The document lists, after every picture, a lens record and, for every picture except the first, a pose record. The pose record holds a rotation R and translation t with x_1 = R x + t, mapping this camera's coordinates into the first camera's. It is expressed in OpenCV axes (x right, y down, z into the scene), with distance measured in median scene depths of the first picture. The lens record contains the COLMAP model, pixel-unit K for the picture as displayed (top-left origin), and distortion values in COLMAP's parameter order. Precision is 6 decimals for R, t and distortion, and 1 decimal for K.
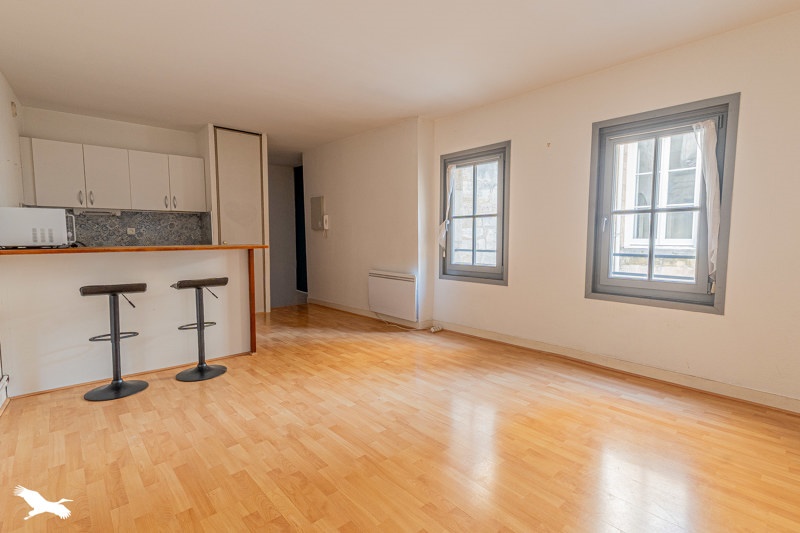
lens RADIAL K [[380.0, 0, 401.1], [0, 380.0, 264.2], [0, 0, 1]] dist [0.016847, -0.000759]
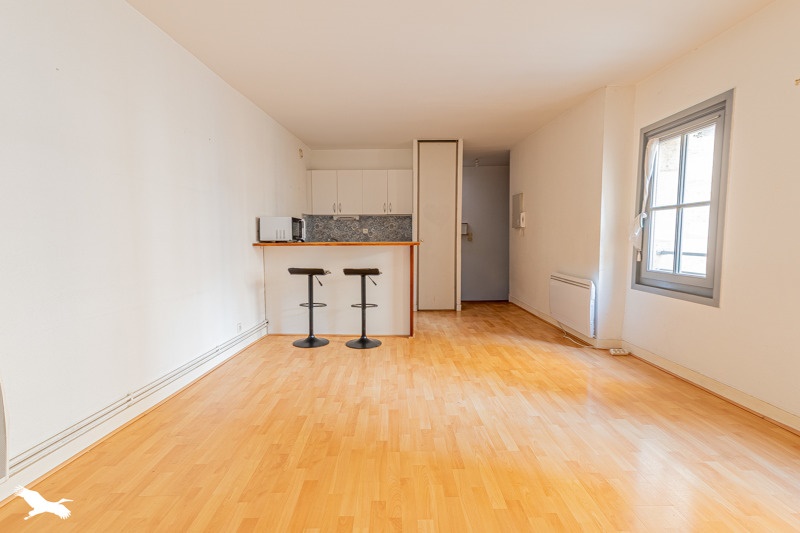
lens RADIAL K [[380.0, 0, 401.1], [0, 380.0, 264.2], [0, 0, 1]] dist [0.016847, -0.000759]
pose [[0.744346, 0.050482, -0.665883, 0.308074], [-0.048913, 0.998582, 0.021028, -0.005911], [0.666000, 0.016919, 0.745759, 0.116970]]
